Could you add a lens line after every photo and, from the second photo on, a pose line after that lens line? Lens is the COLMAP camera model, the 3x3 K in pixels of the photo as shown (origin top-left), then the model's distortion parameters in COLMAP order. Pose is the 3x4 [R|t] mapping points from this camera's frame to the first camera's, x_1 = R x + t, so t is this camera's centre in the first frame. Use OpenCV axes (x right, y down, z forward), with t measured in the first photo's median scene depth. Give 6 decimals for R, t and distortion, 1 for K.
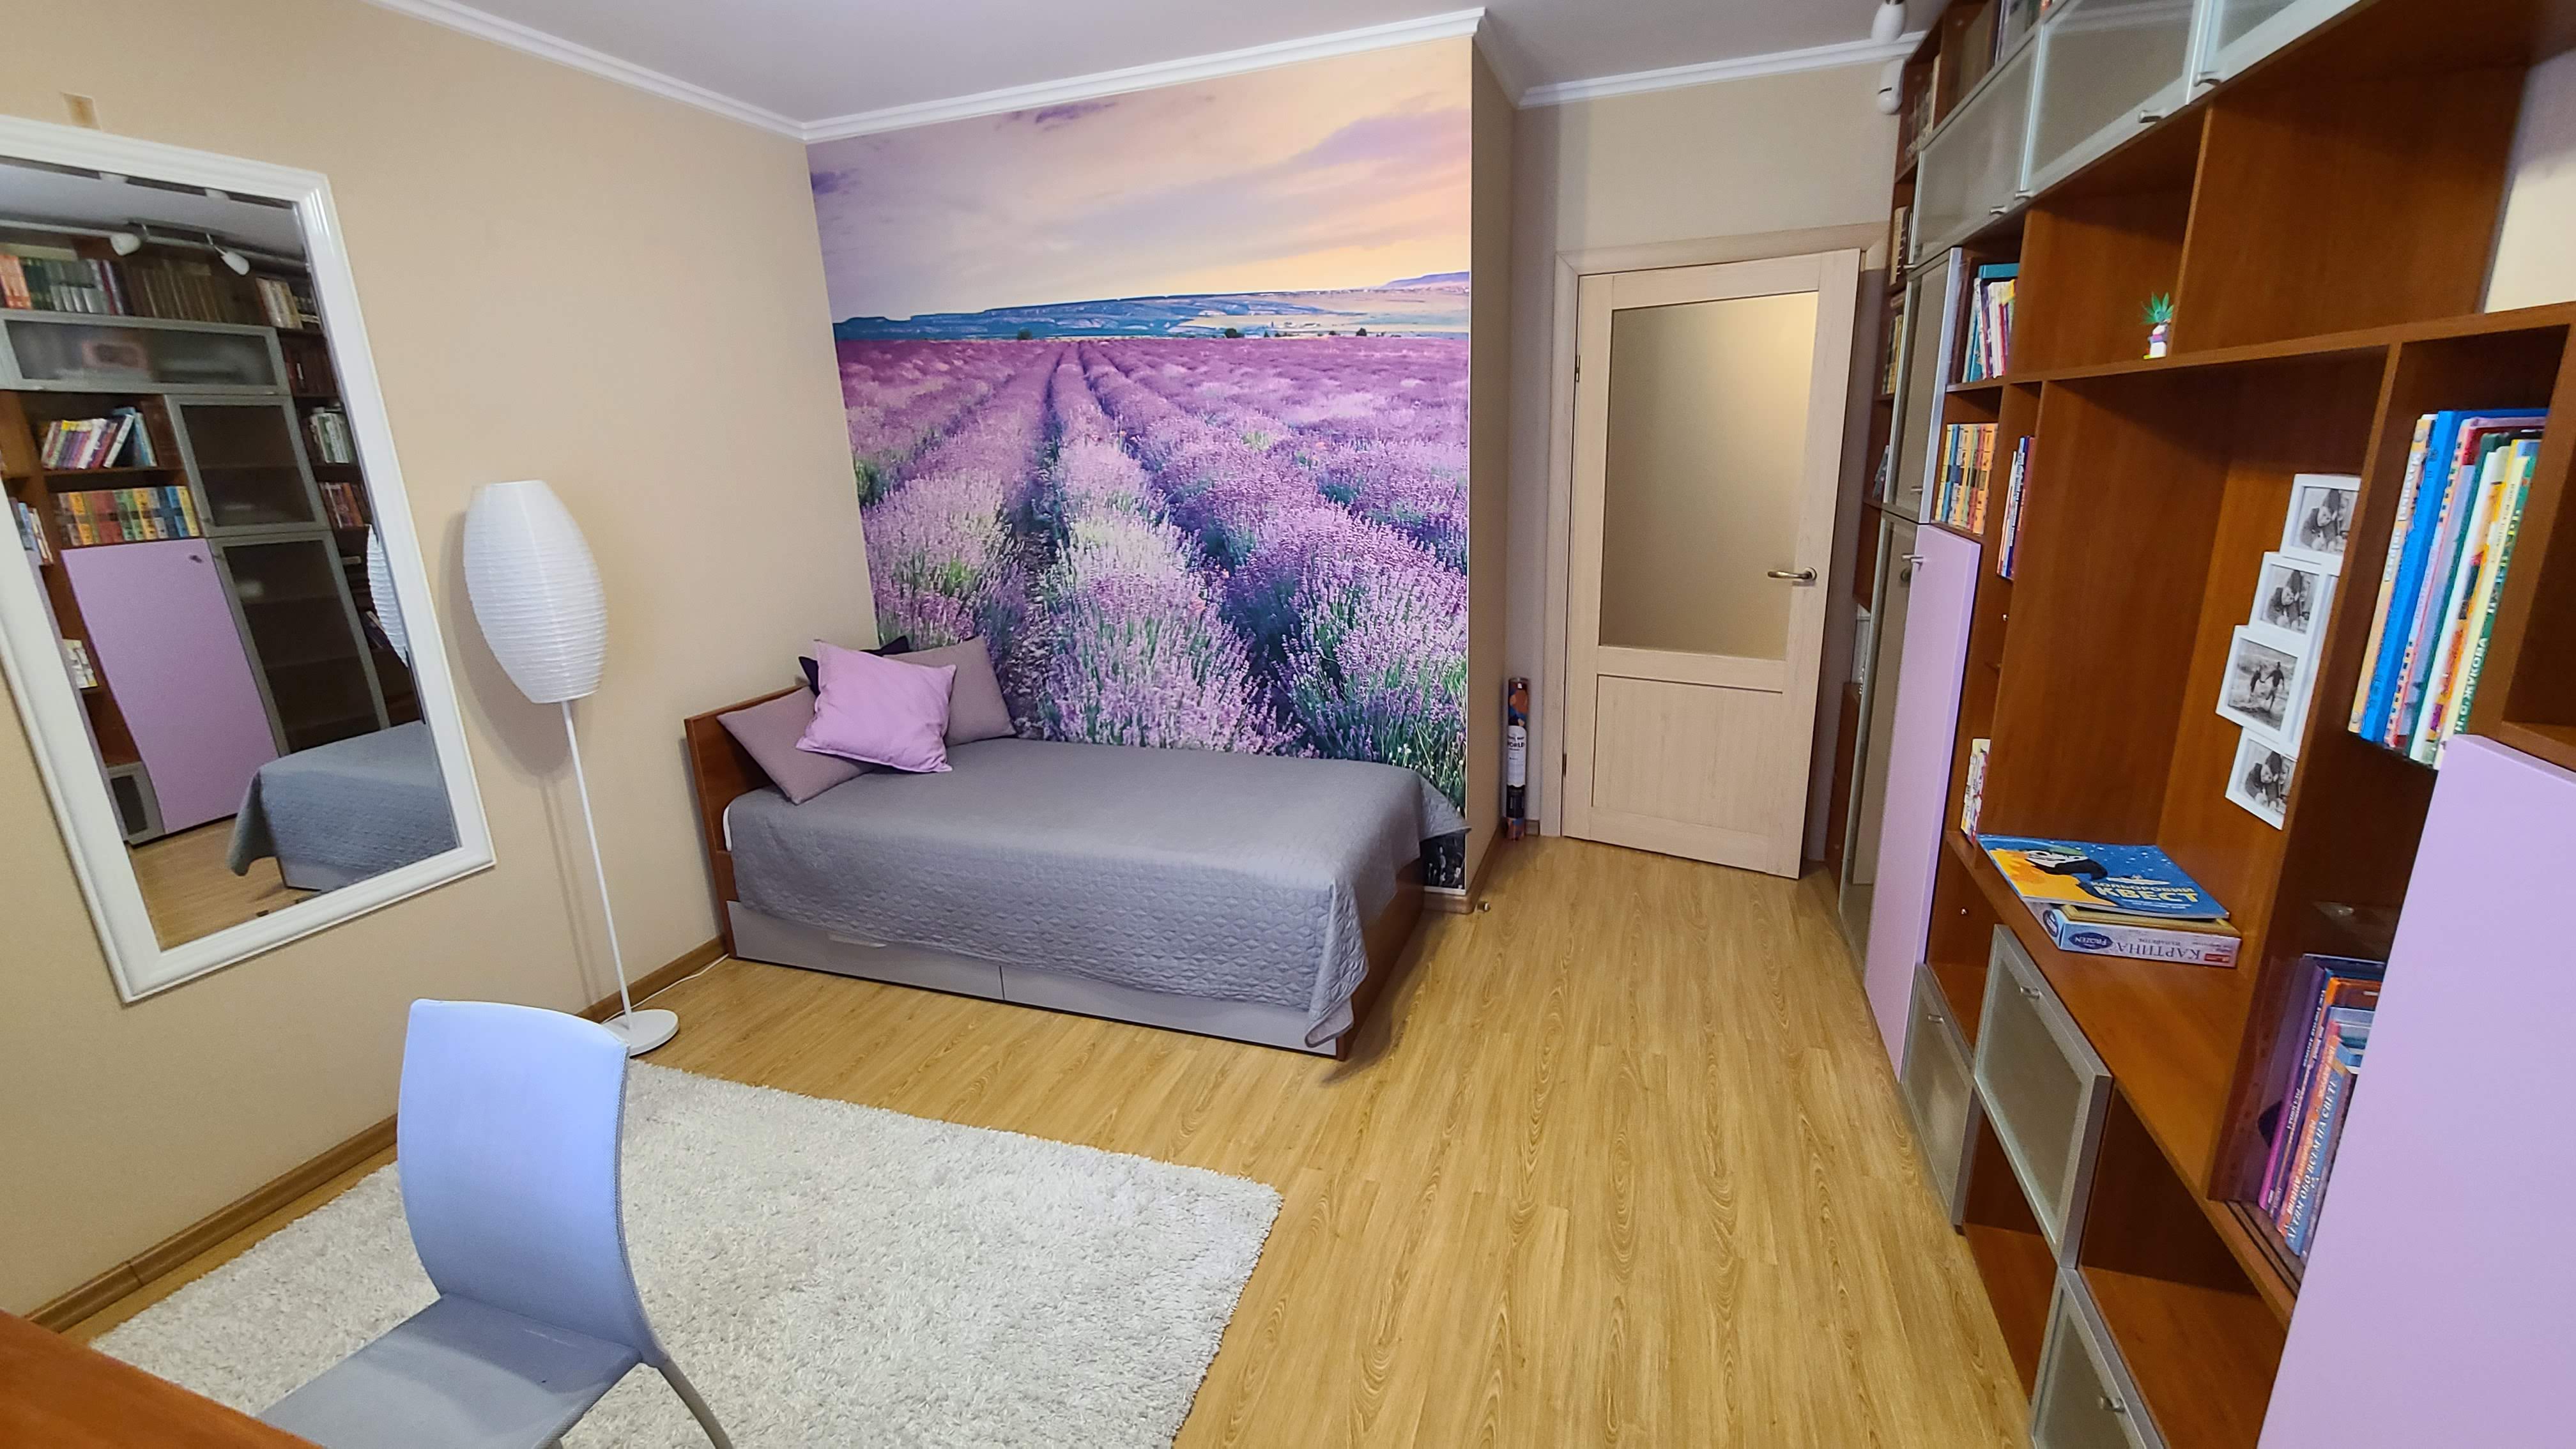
lens RADIAL K [[1045.4, 0, 1281.9], [0, 1045.4, 721.8], [0, 0, 1]] dist [0.004285, -0.004708]
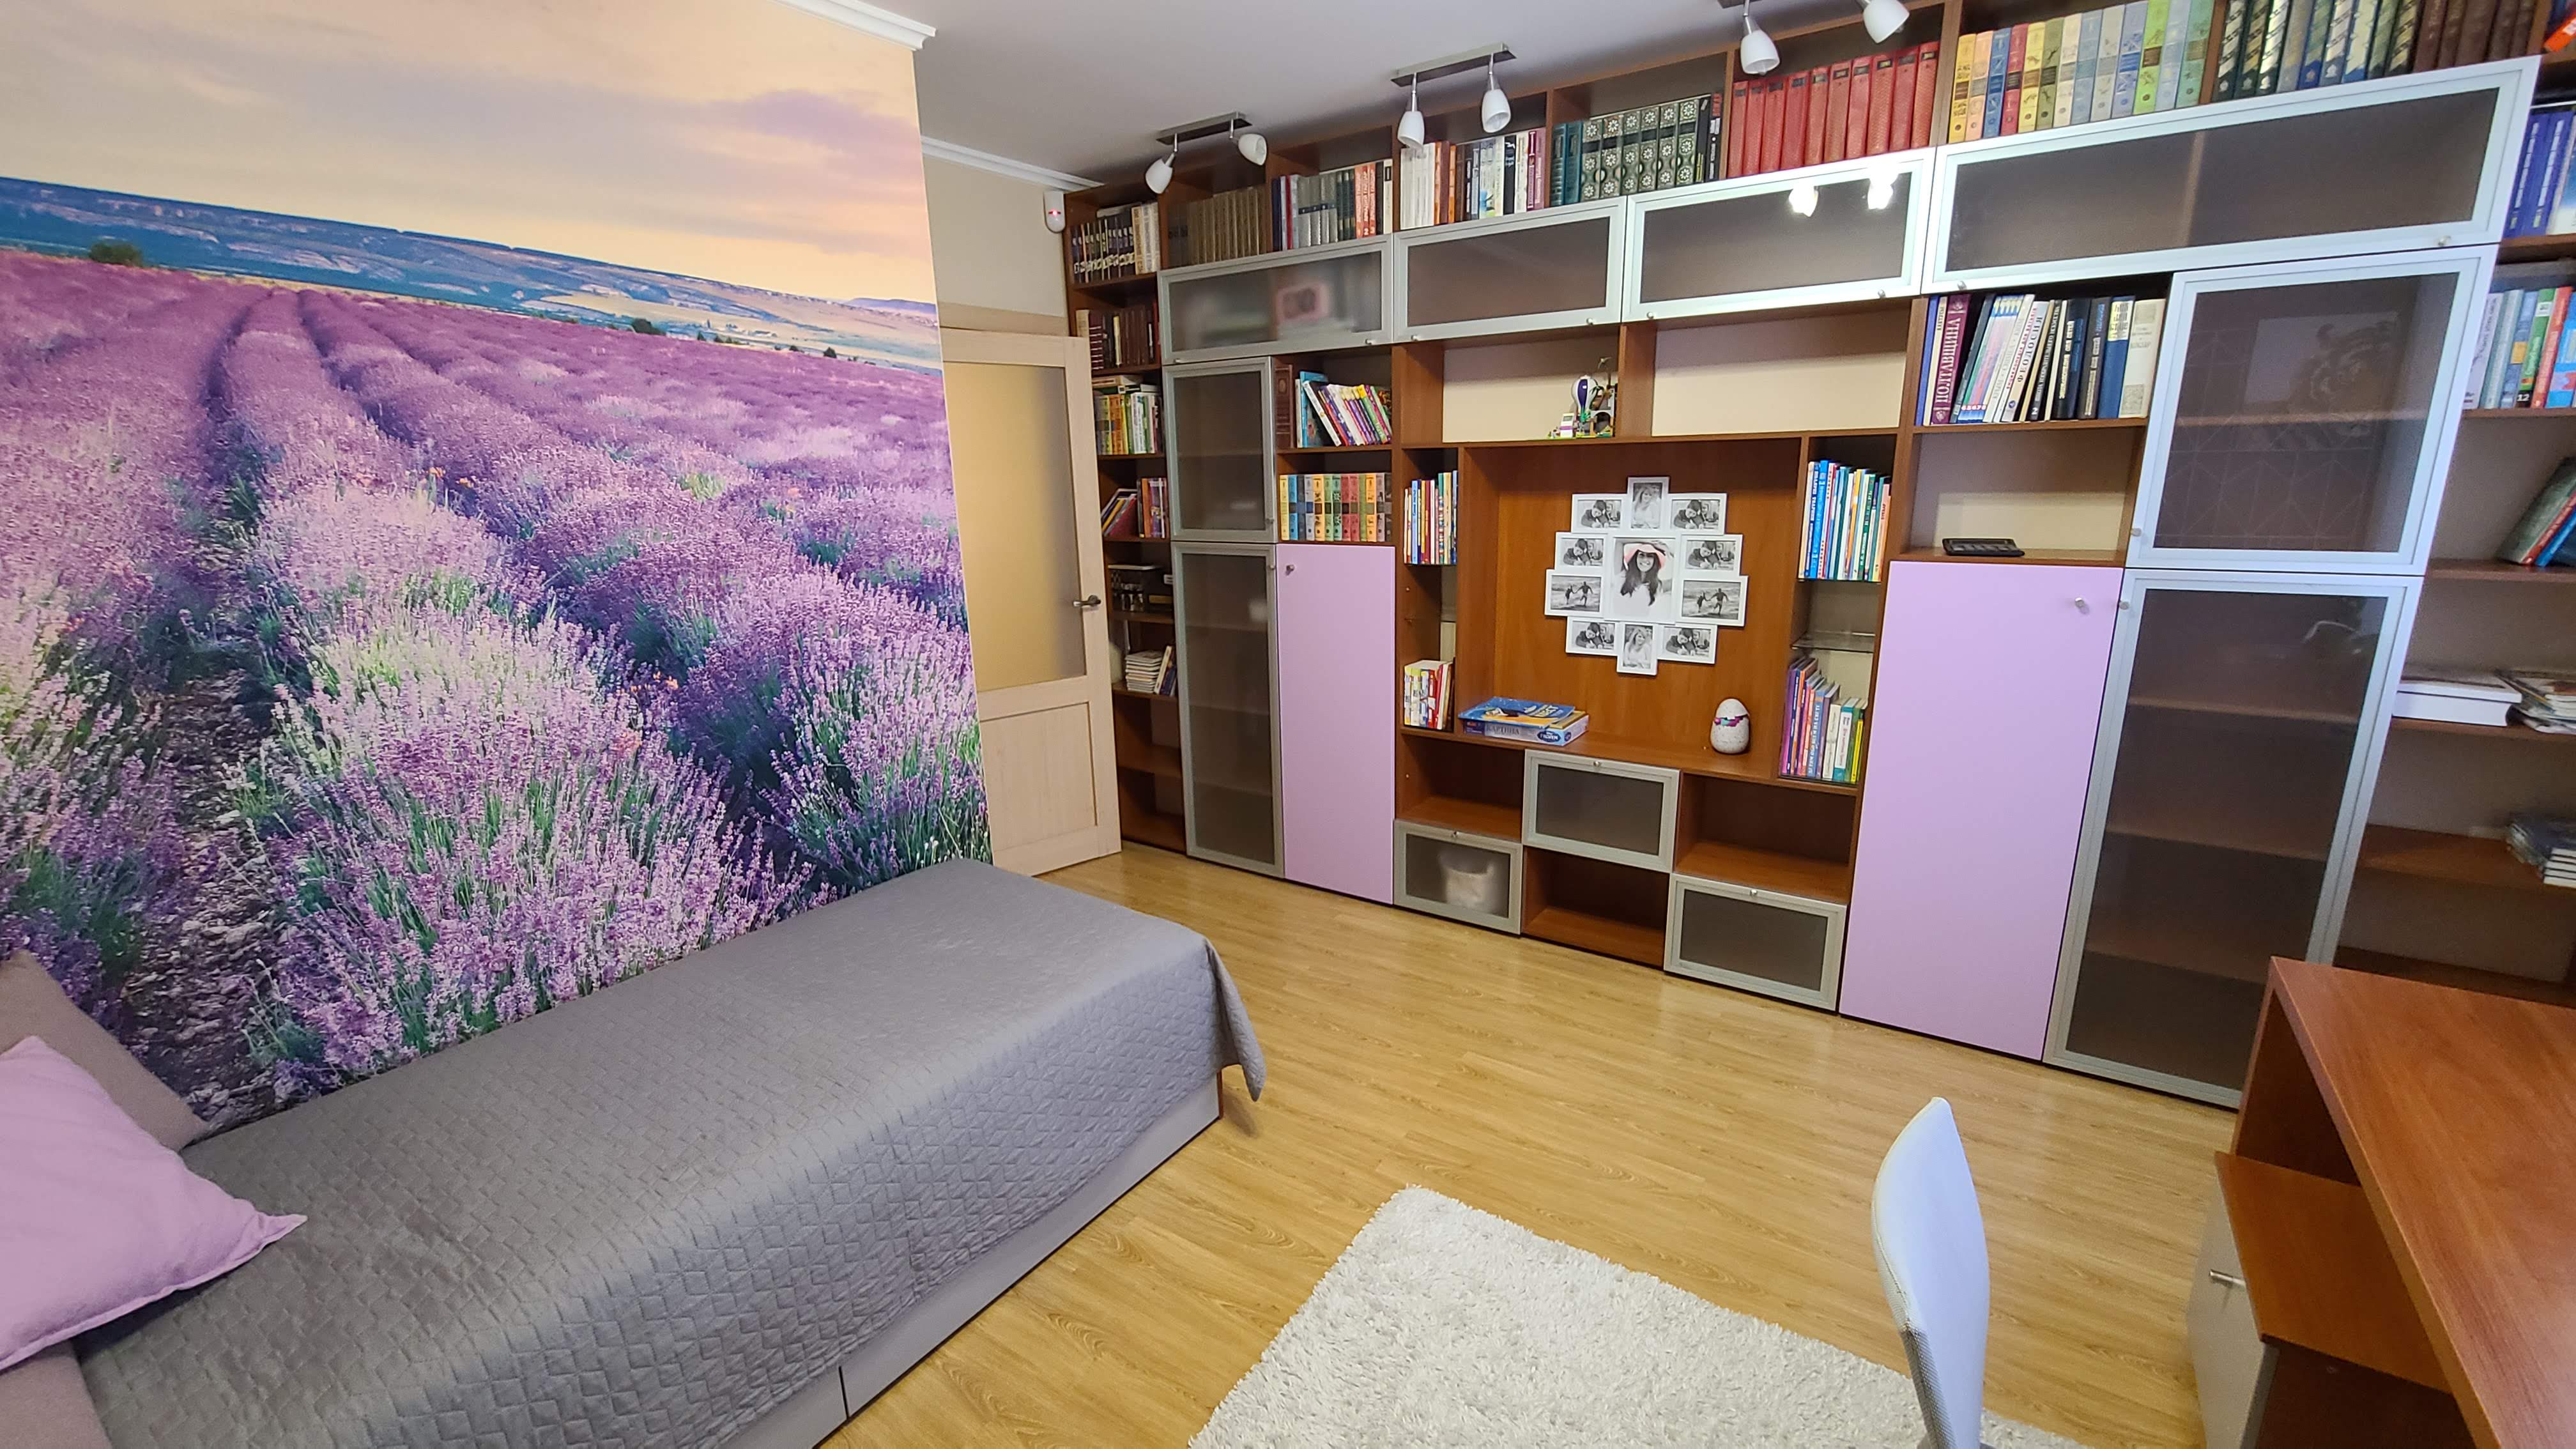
lens RADIAL K [[1045.4, 0, 1284.6], [0, 1045.4, 723.3], [0, 0, 1]] dist [0.004285, -0.004708]
pose [[0.265405, -0.202517, 0.942628, -0.585156], [0.266126, 0.955096, 0.130266, -0.100998], [-0.926681, 0.216285, 0.307382, 0.442230]]
